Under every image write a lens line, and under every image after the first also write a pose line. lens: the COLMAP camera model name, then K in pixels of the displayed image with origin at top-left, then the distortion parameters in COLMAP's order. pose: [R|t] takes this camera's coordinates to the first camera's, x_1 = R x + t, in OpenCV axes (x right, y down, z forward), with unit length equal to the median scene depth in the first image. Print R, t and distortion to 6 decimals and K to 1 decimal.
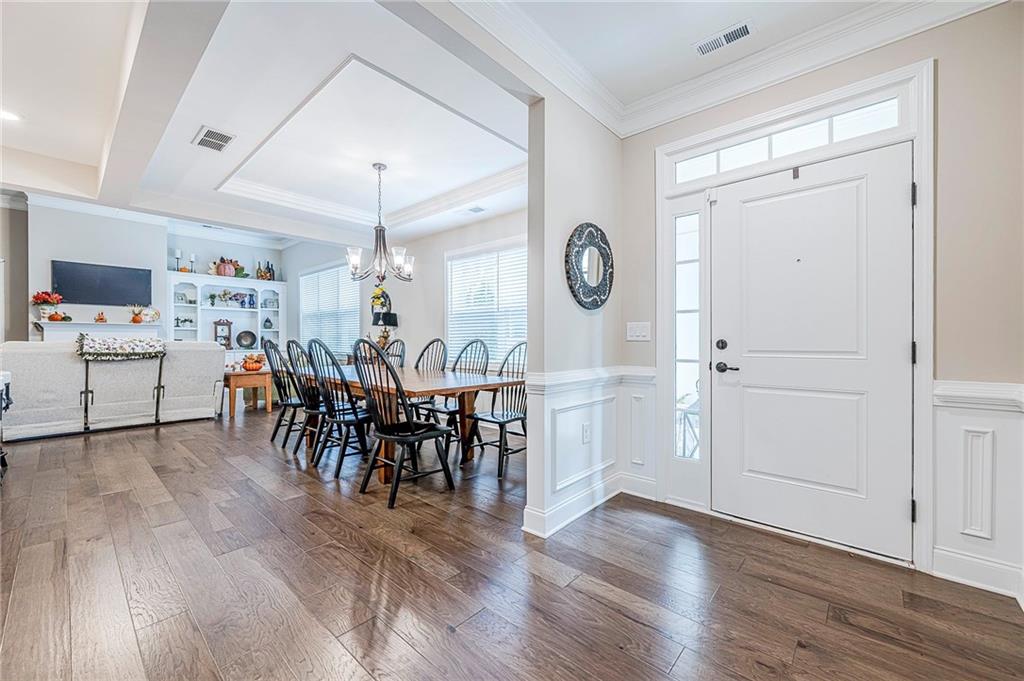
lens RADIAL K [[403.3, 0, 514.0], [0, 403.3, 343.6], [0, 0, 1]] dist [-0.000718, -0.000064]
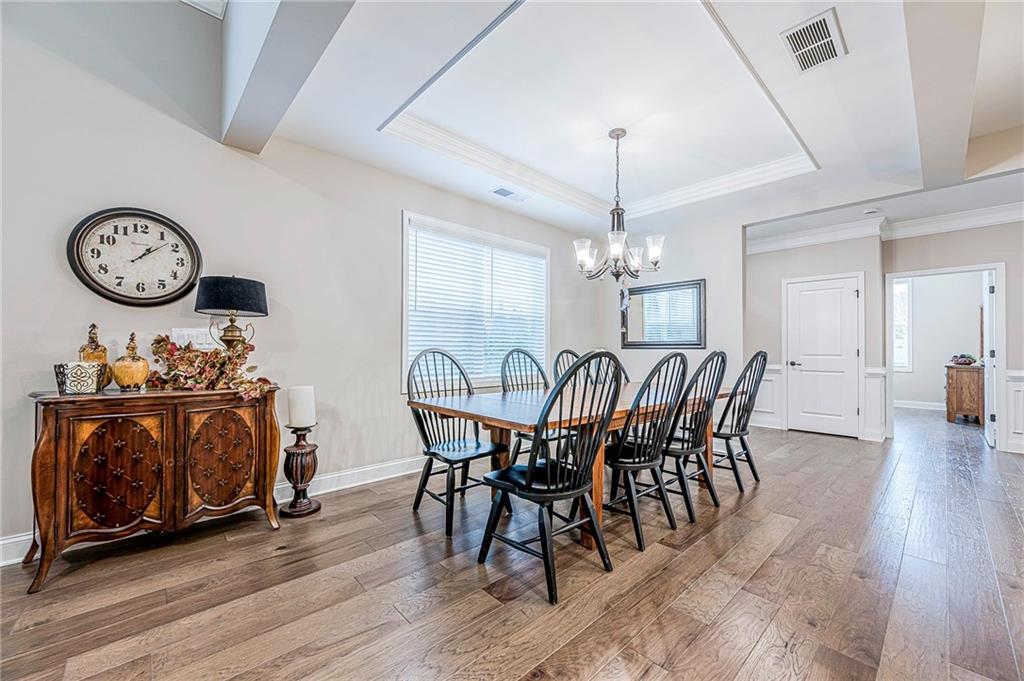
lens RADIAL K [[403.3, 0, 514.2], [0, 403.3, 342.8], [0, 0, 1]] dist [-0.000718, -0.000064]
pose [[0.098354, 0.007947, 0.995120, -0.980534], [-0.008686, 0.999937, -0.007127, -0.022925], [-0.995114, -0.007943, 0.098417, 0.971366]]
